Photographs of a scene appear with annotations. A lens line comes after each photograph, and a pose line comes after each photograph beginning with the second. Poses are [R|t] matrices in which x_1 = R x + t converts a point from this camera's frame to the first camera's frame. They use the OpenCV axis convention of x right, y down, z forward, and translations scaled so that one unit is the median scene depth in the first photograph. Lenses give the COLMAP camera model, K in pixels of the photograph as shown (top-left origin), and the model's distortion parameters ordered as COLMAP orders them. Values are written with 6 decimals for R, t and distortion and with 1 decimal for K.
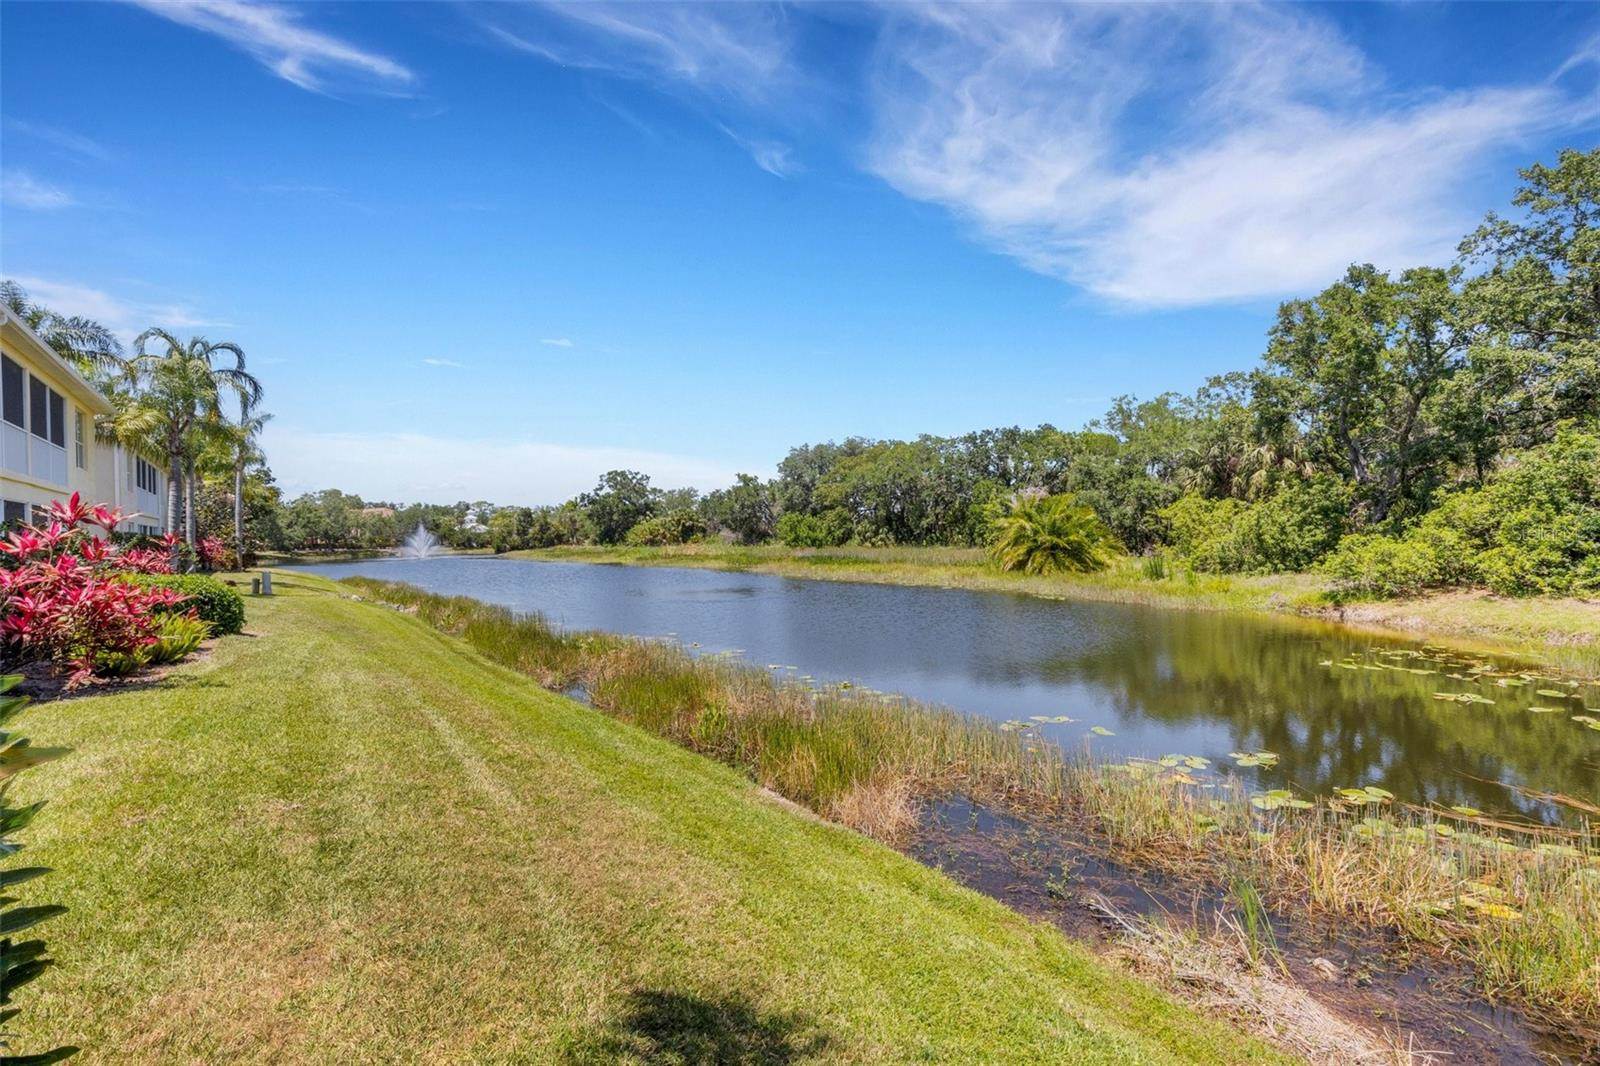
lens RADIAL K [[727.5, 0, 800.3], [0, 727.5, 530.8], [0, 0, 1]] dist [0.004376, 0.000799]
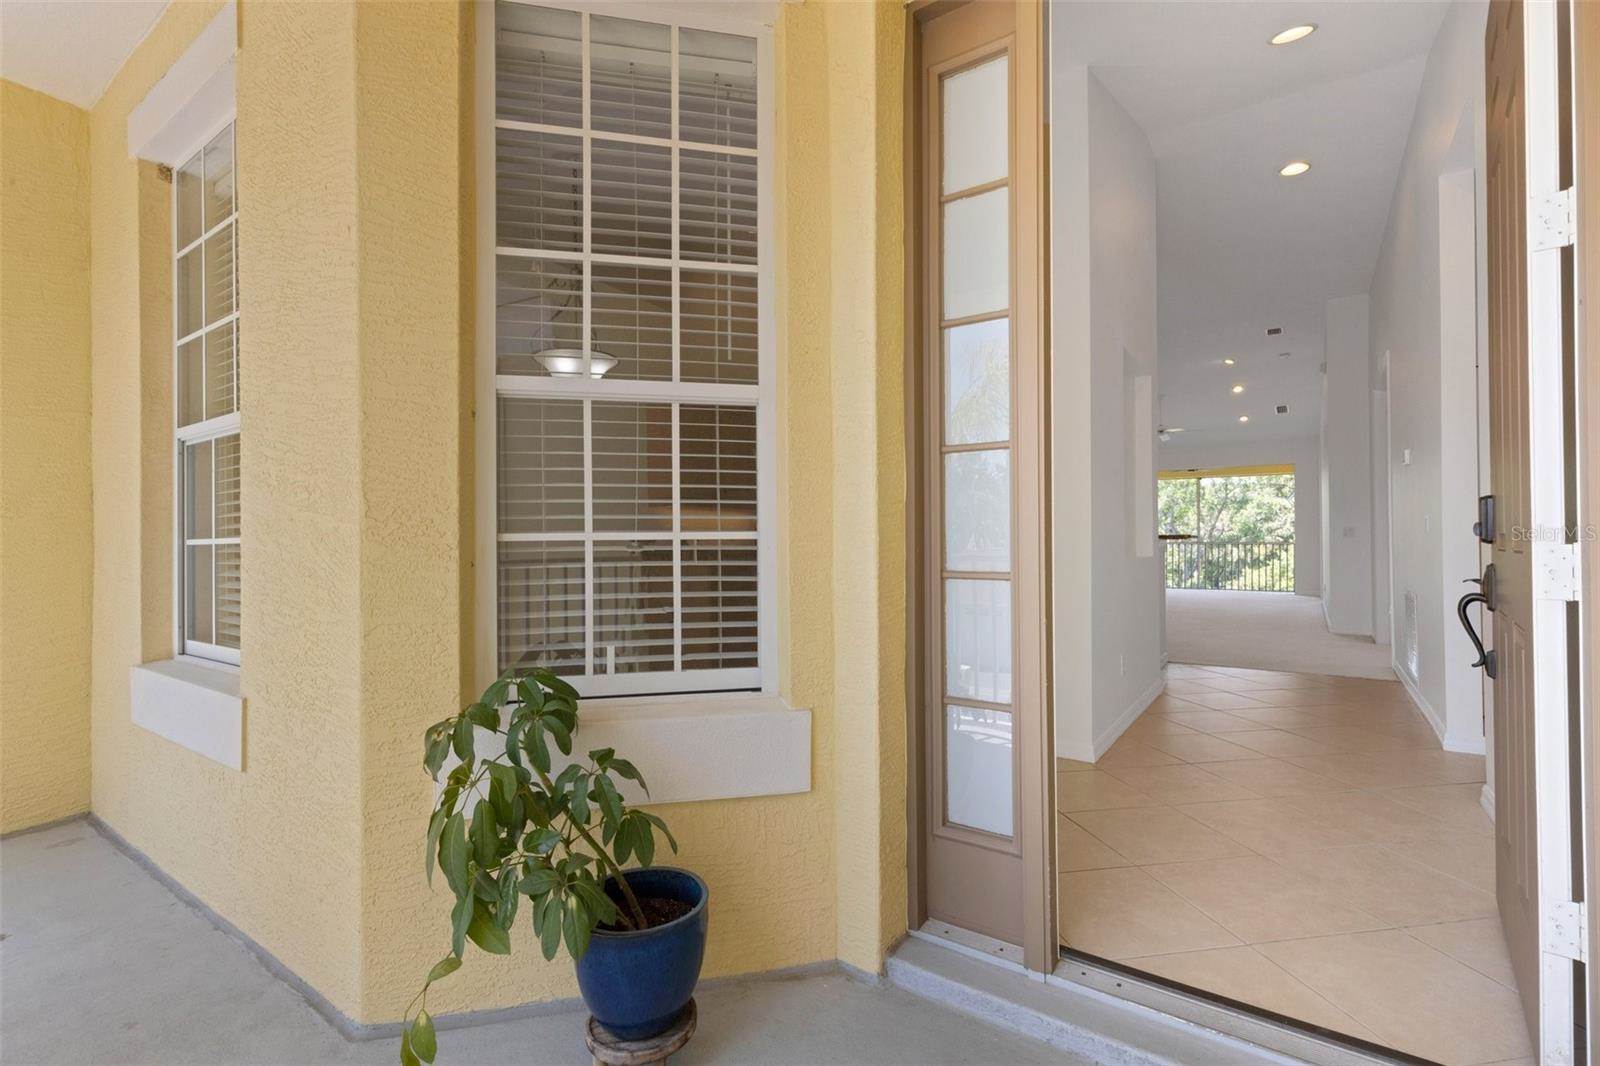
lens RADIAL K [[727.5, 0, 800.3], [0, 727.5, 530.8], [0, 0, 1]] dist [0.004376, 0.000799]
pose [[0.946879, 0.014682, 0.321254, -0.523798], [-0.008963, 0.999774, -0.019273, -0.063878], [-0.321464, 0.015370, 0.946797, -0.277539]]
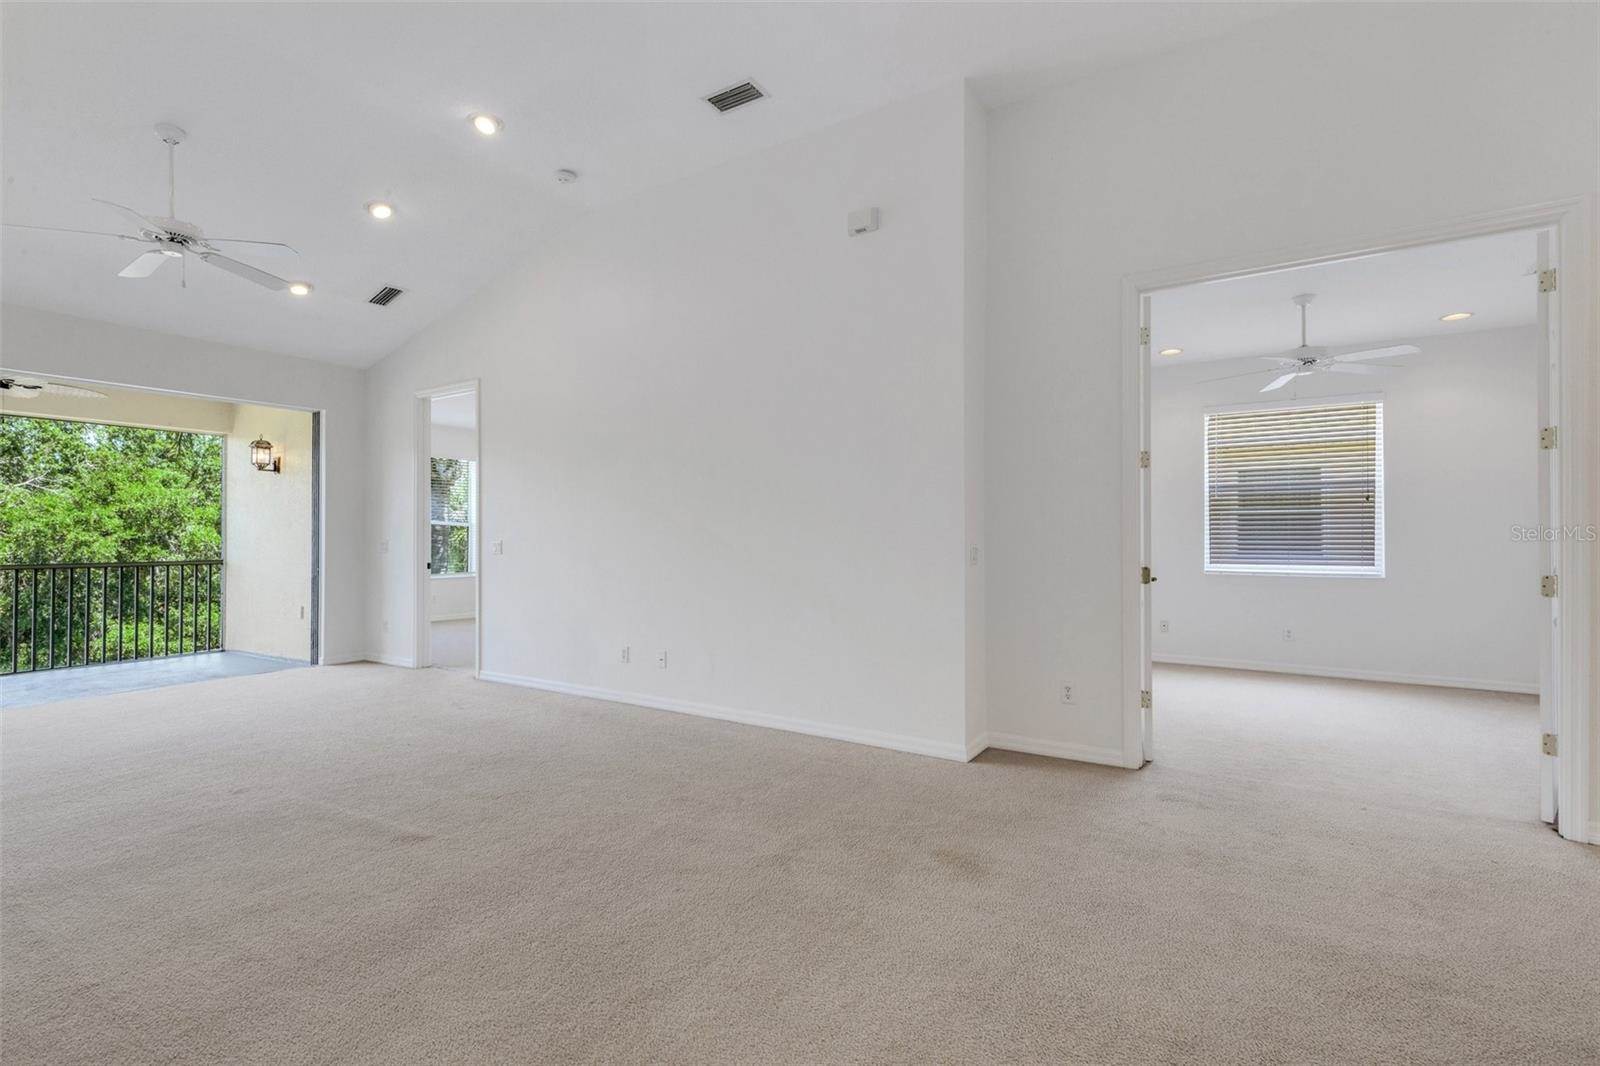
lens RADIAL K [[727.5, 0, 800.3], [0, 727.5, 530.8], [0, 0, 1]] dist [0.004376, 0.000799]
pose [[-0.355559, 0.024943, 0.934321, -0.405250], [0.010311, 0.999688, -0.022764, -0.070079], [-0.934597, 0.001540, -0.355705, -0.082106]]
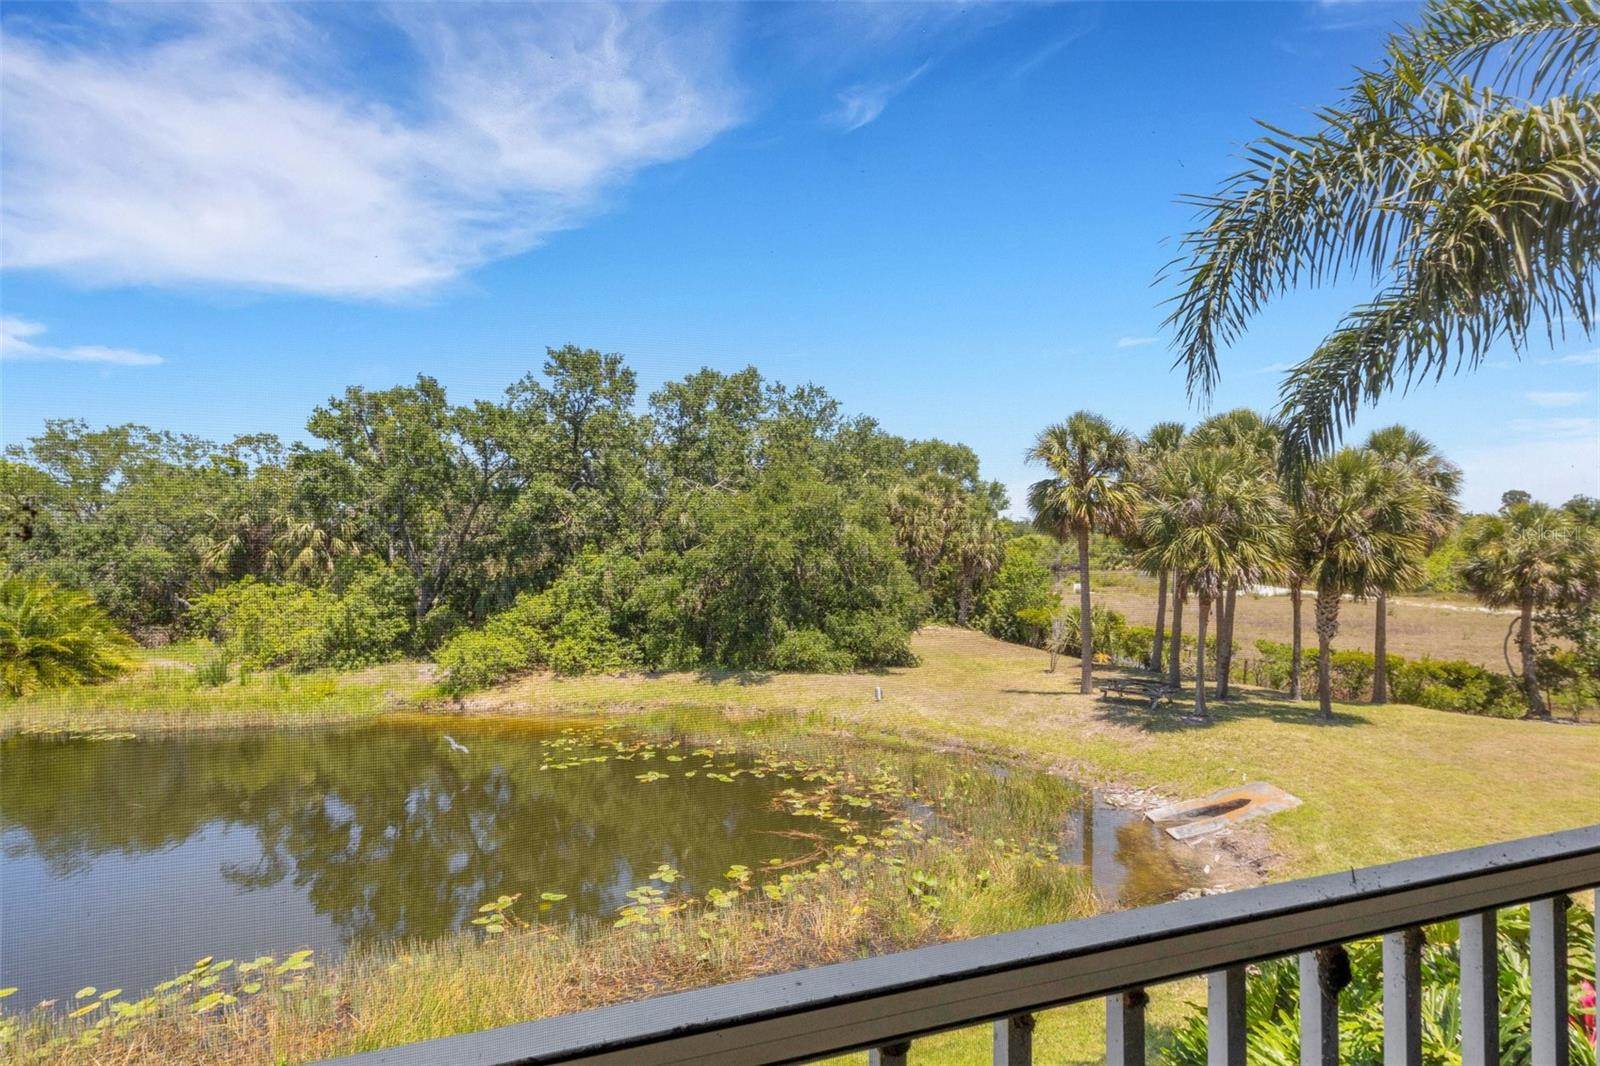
lens RADIAL K [[830.1, 0, 798.1], [0, 830.1, 528.2], [0, 0, 1]] dist [0.002206, 0.001175]
pose [[0.296347, 0.025052, 0.954752, -0.208287], [0.003383, 0.999622, -0.027280, -0.075837], [-0.955074, 0.011315, 0.296150, 0.068386]]
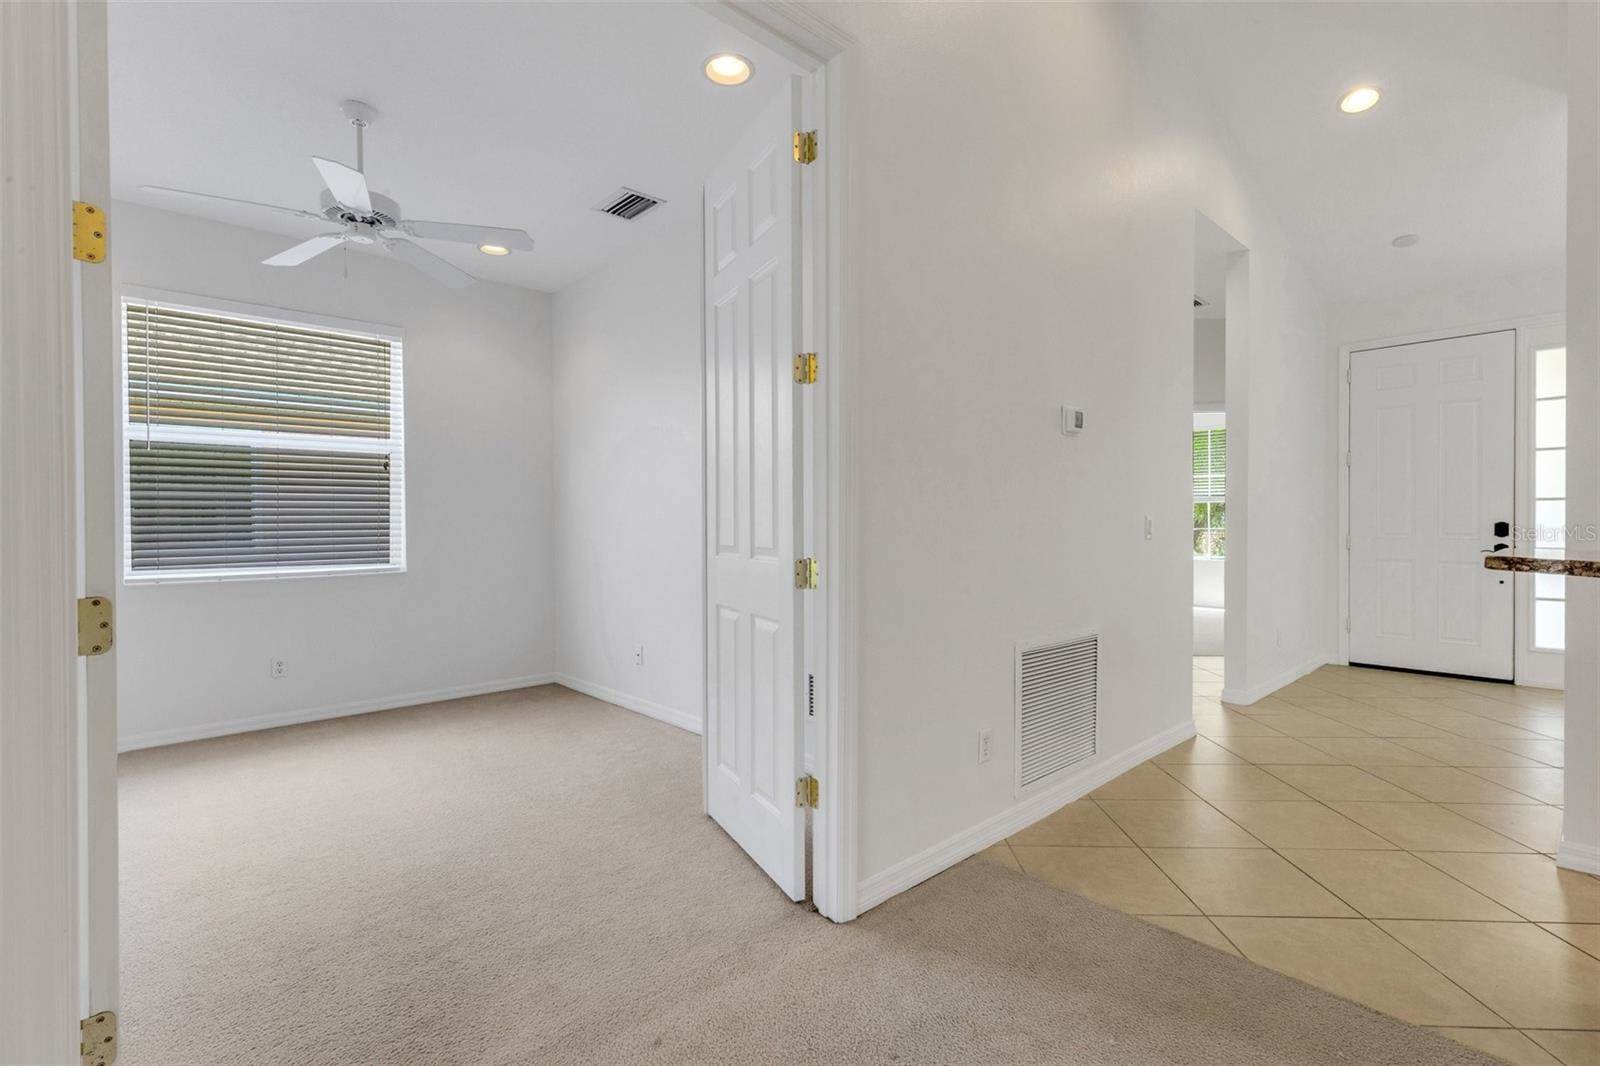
lens RADIAL K [[727.5, 0, 800.3], [0, 727.5, 530.8], [0, 0, 1]] dist [0.004376, 0.000799]
pose [[-0.993446, 0.026051, -0.111292, -0.358729], [0.024363, 0.999567, 0.016499, -0.069461], [0.111673, 0.013679, -0.993651, -0.124976]]
